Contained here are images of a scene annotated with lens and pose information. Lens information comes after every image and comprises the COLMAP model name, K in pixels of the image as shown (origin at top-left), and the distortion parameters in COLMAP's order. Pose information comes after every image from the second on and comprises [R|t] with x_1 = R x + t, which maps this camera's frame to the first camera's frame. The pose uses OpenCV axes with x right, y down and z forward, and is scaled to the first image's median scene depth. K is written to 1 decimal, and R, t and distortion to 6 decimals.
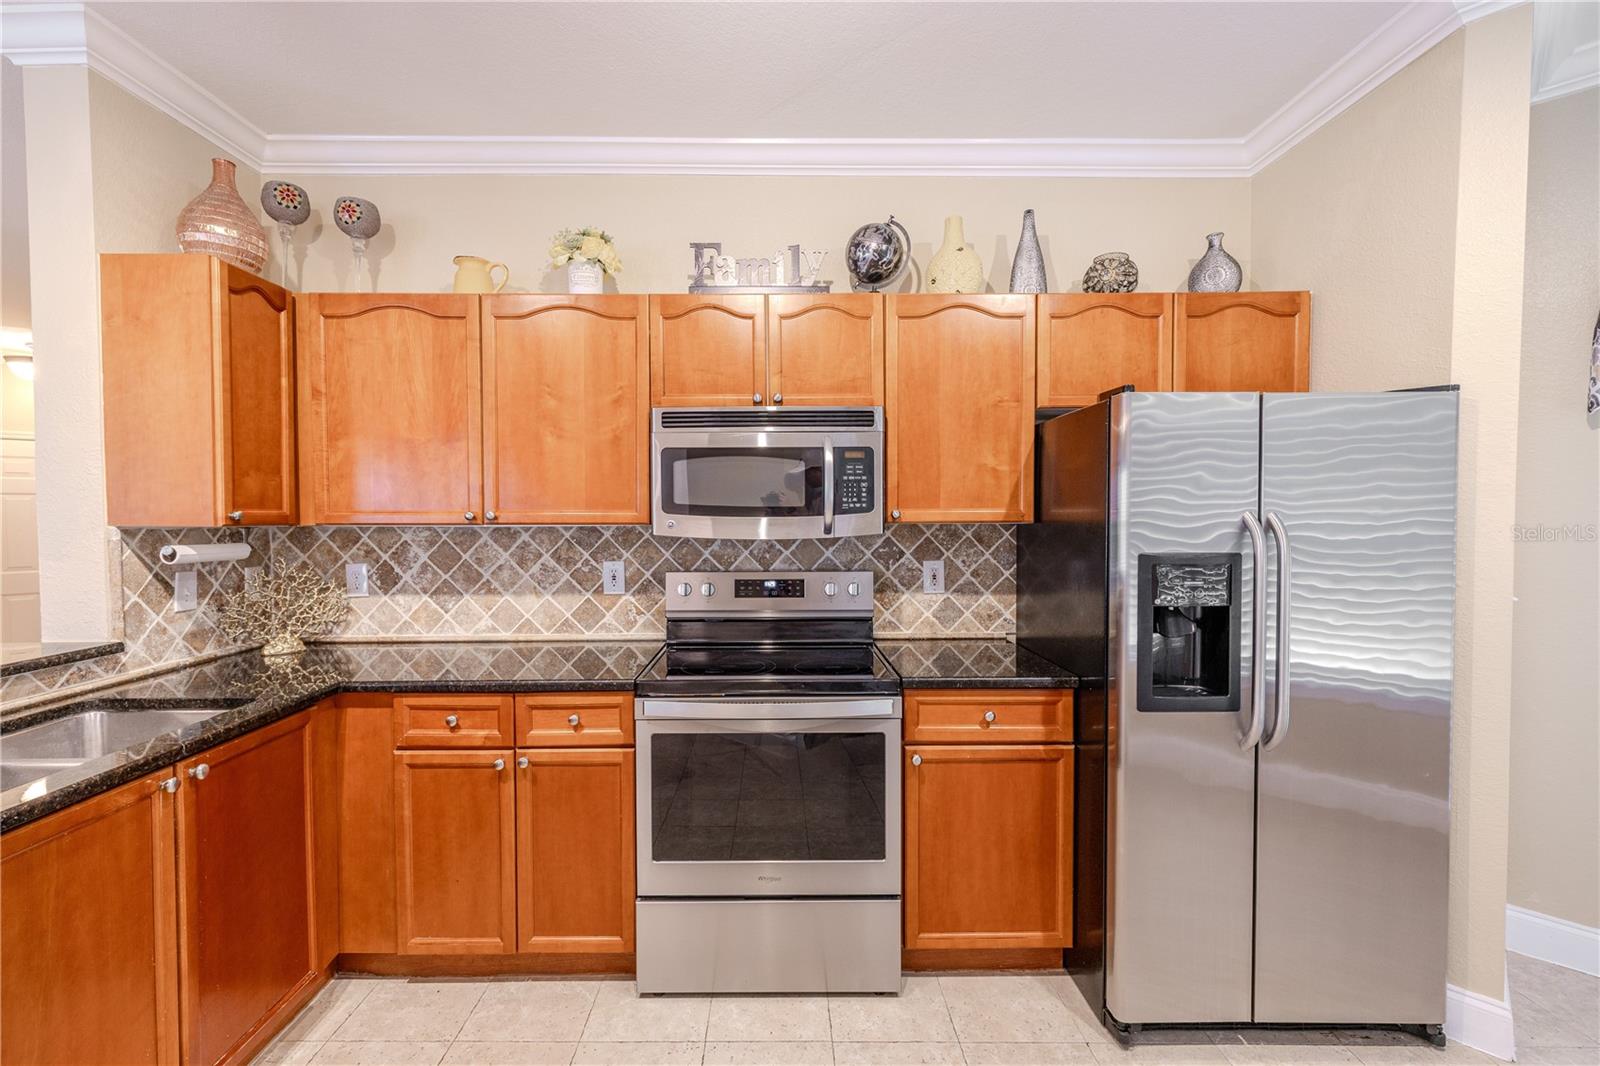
lens RADIAL K [[694.2, 0, 779.9], [0, 694.2, 533.4], [0, 0, 1]] dist [-0.000153, 0.000077]
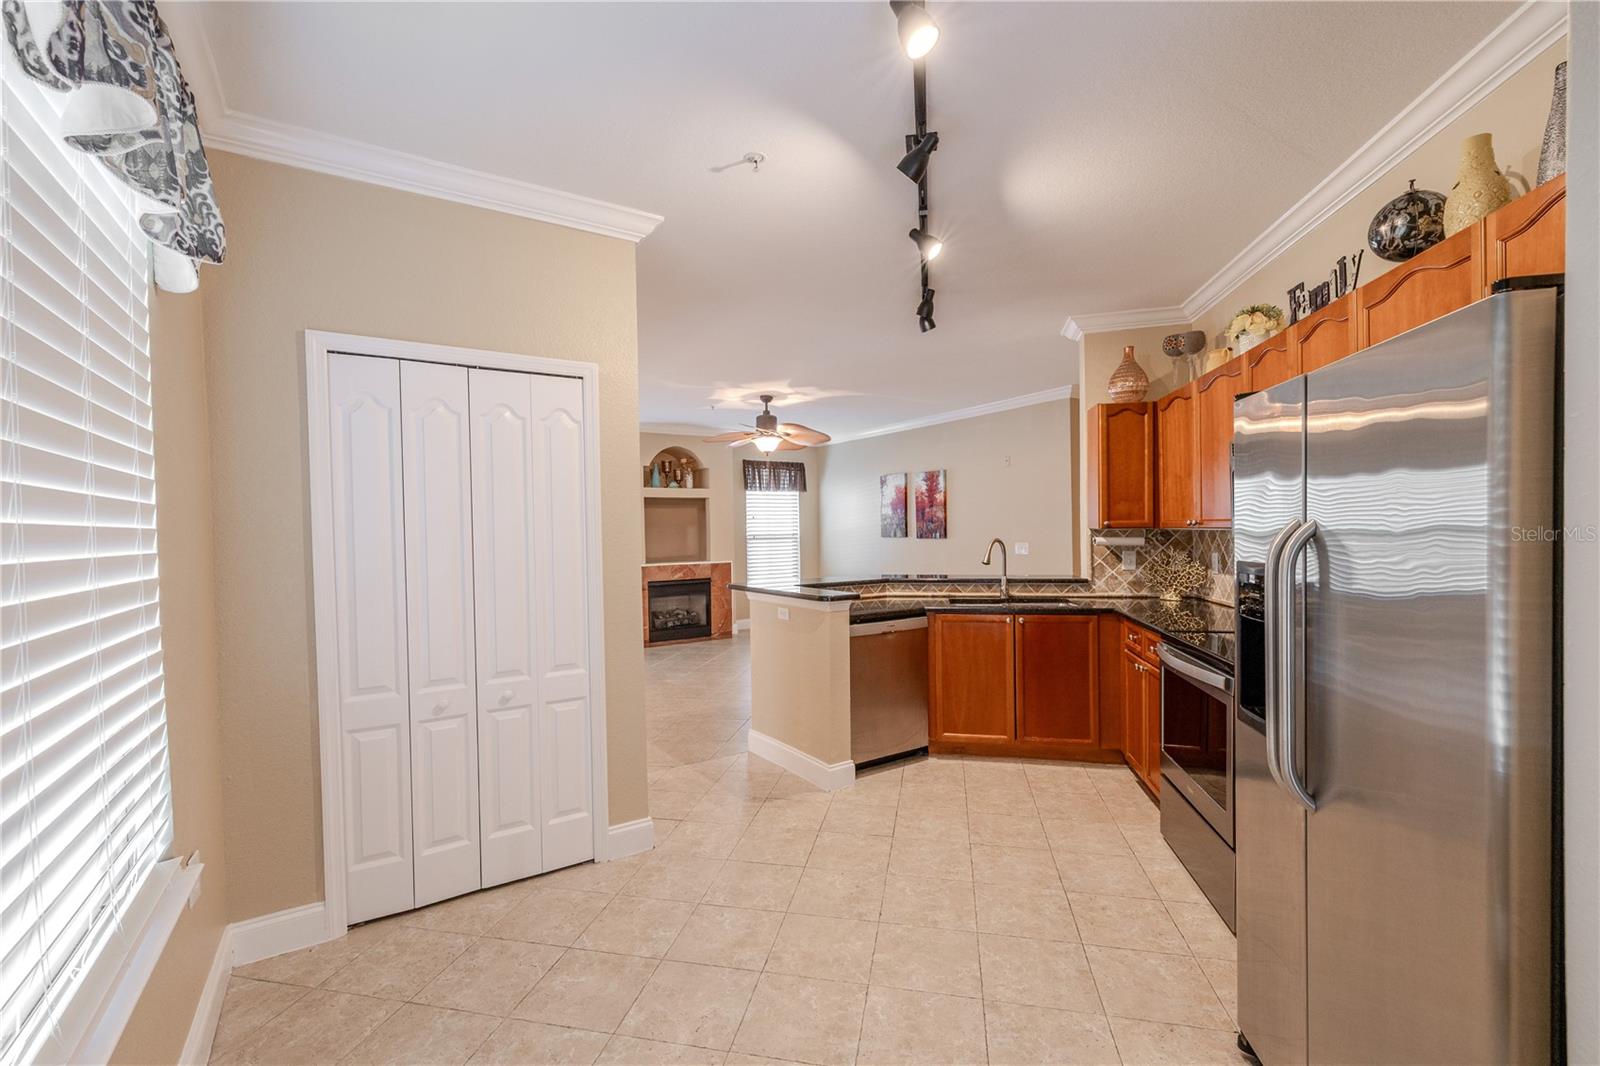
lens RADIAL K [[676.3, 0, 793.7], [0, 676.3, 540.9], [0, 0, 1]] dist [0.001365, 0.000587]
pose [[-0.208711, 0.023744, -0.977689, 1.093624], [-0.007857, 0.999632, 0.025955, -0.014666], [0.977946, 0.013098, -0.208447, 0.389489]]
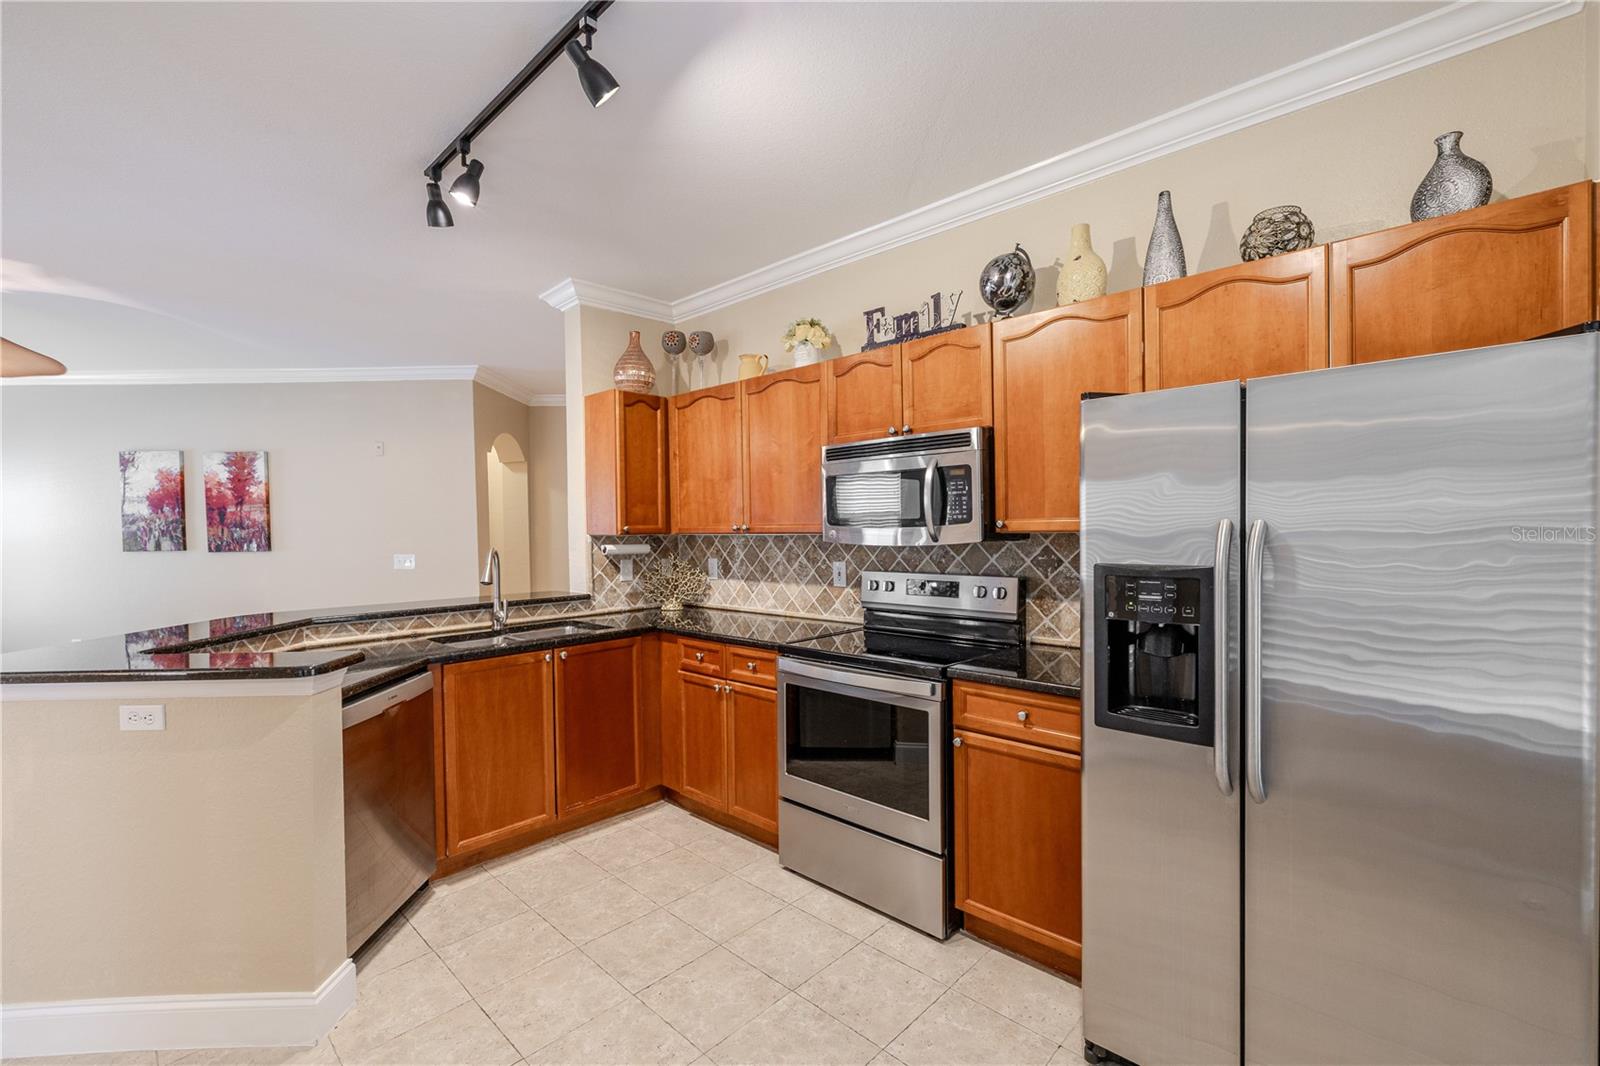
lens RADIAL K [[682.2, 0, 791.0], [0, 682.2, 543.1], [0, 0, 1]] dist [0.000055, 0.000186]
pose [[0.721959, 0.009851, -0.691865, 0.592733], [-0.006740, 0.999951, 0.007205, -0.003169], [0.691903, -0.000539, 0.721991, 0.006672]]
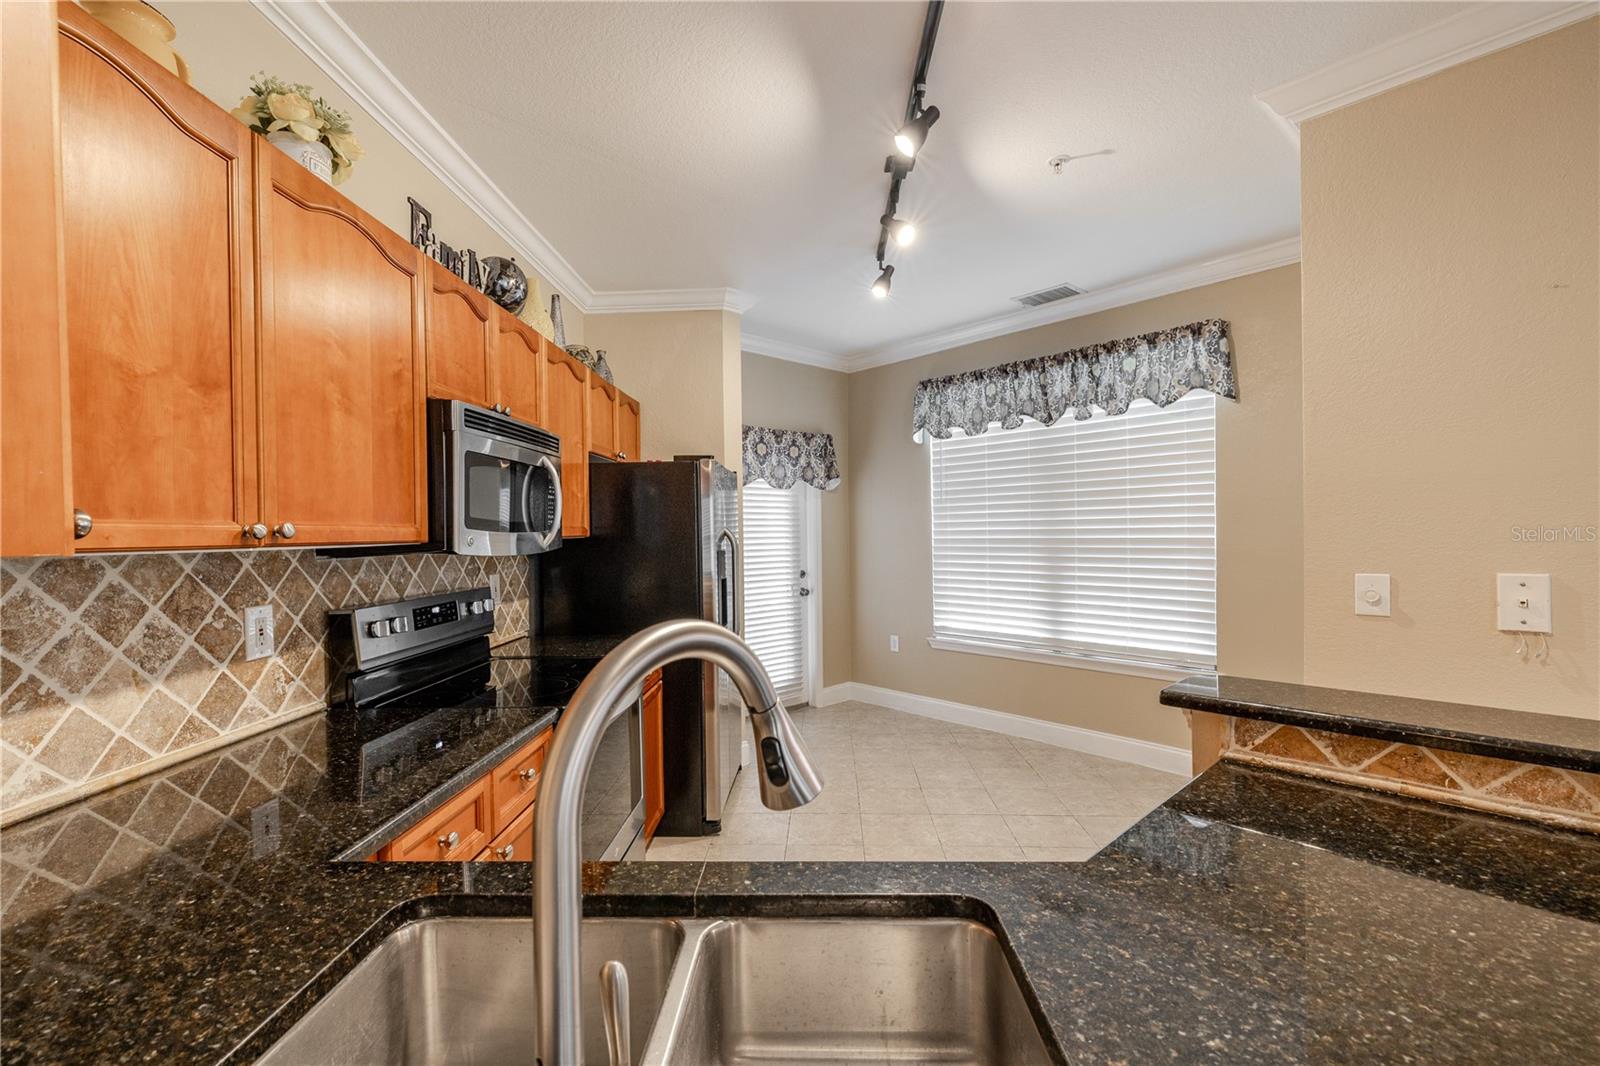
lens RADIAL K [[697.3, 0, 793.4], [0, 697.3, 540.9], [0, 0, 1]] dist [0.000964, 0.000330]
pose [[0.044985, -0.013049, 0.998902, -0.858875], [0.041971, 0.999056, 0.011160, -0.005463], [-0.998106, 0.041423, 0.045491, 0.490712]]
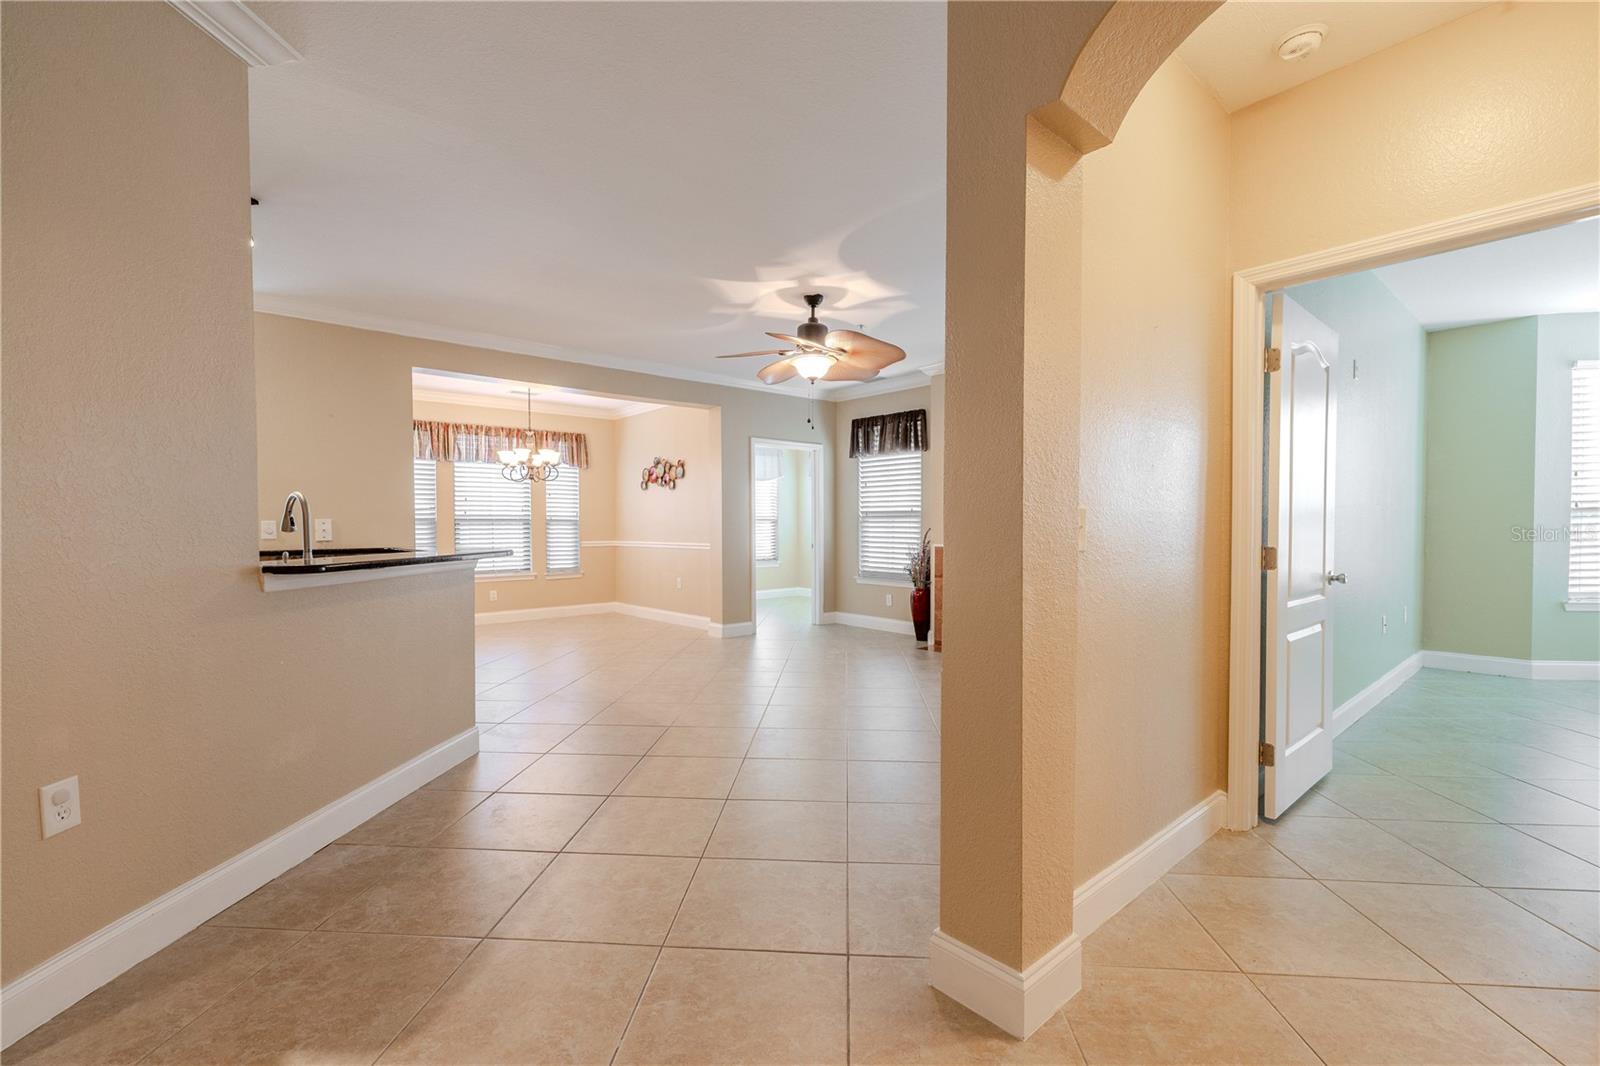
lens RADIAL K [[691.2, 0, 792.7], [0, 691.2, 541.1], [0, 0, 1]] dist [0.004595, 0.000300]
pose [[-0.997077, 0.006004, 0.076170, -1.545774], [0.009544, 0.998886, 0.046206, 0.052892], [-0.075808, 0.046798, -0.996024, 1.590406]]
